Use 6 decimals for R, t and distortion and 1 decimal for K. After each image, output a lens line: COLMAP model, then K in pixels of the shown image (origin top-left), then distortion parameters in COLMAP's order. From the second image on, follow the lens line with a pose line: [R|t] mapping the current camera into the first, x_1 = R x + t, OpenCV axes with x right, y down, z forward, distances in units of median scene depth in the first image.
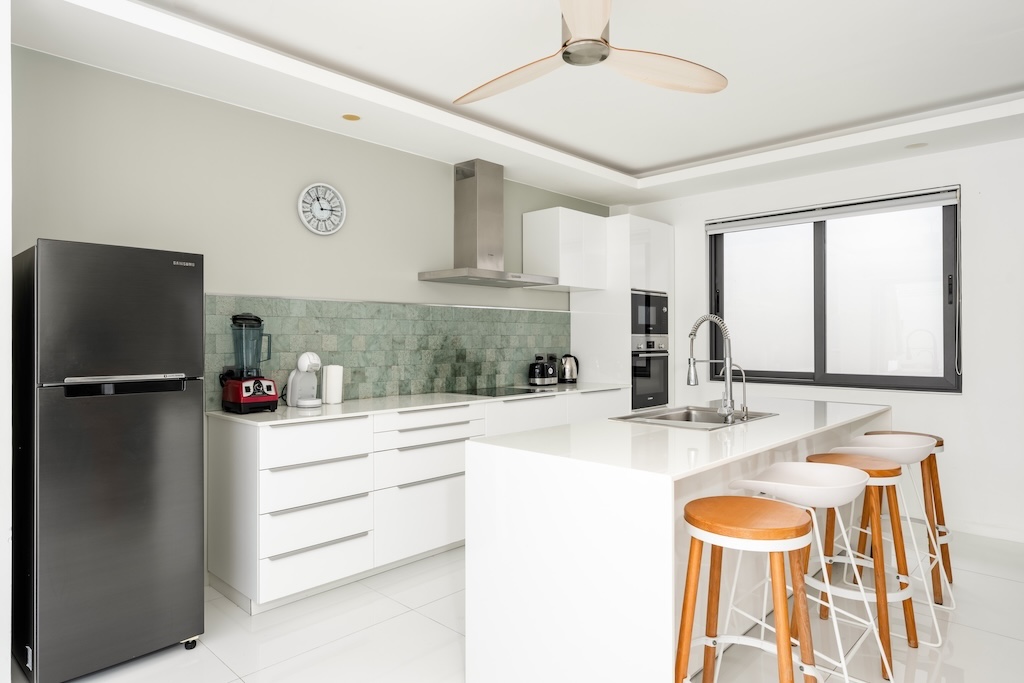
lens RADIAL K [[608.5, 0, 512.0], [0, 608.5, 341.5], [0, 0, 1]] dist [0.002639, 0.000163]
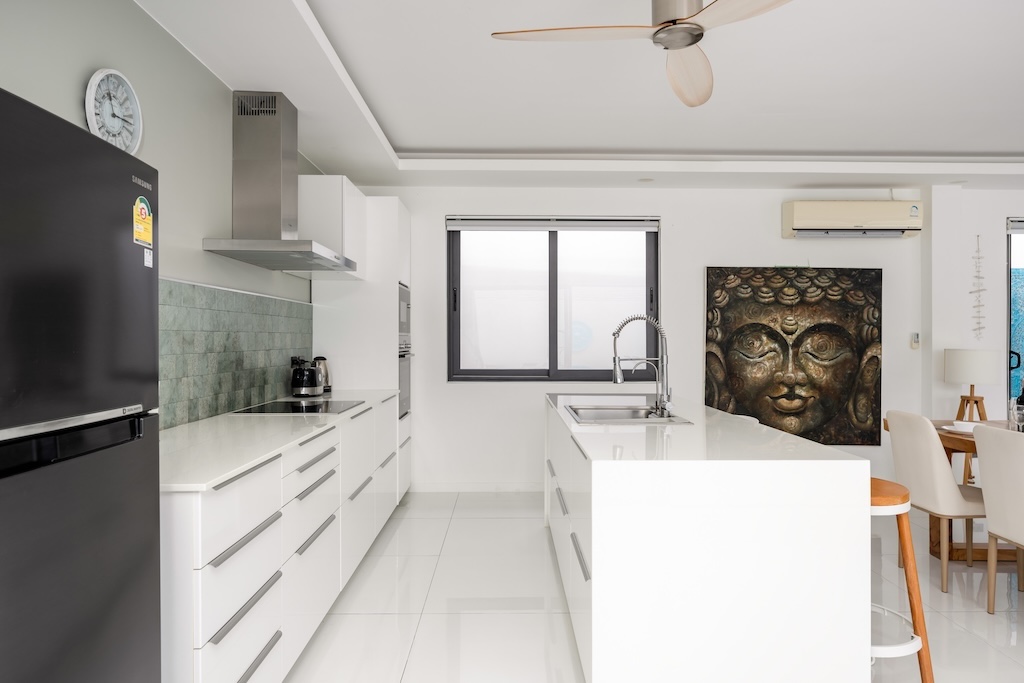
lens RADIAL K [[652.2, 0, 515.0], [0, 652.2, 339.0], [0, 0, 1]] dist [0.004178, 0.001318]
pose [[0.711498, 0.002097, 0.702685, -0.405909], [0.000374, 0.999994, -0.003363, 0.000776], [-0.702688, 0.002656, 0.711493, 0.235616]]
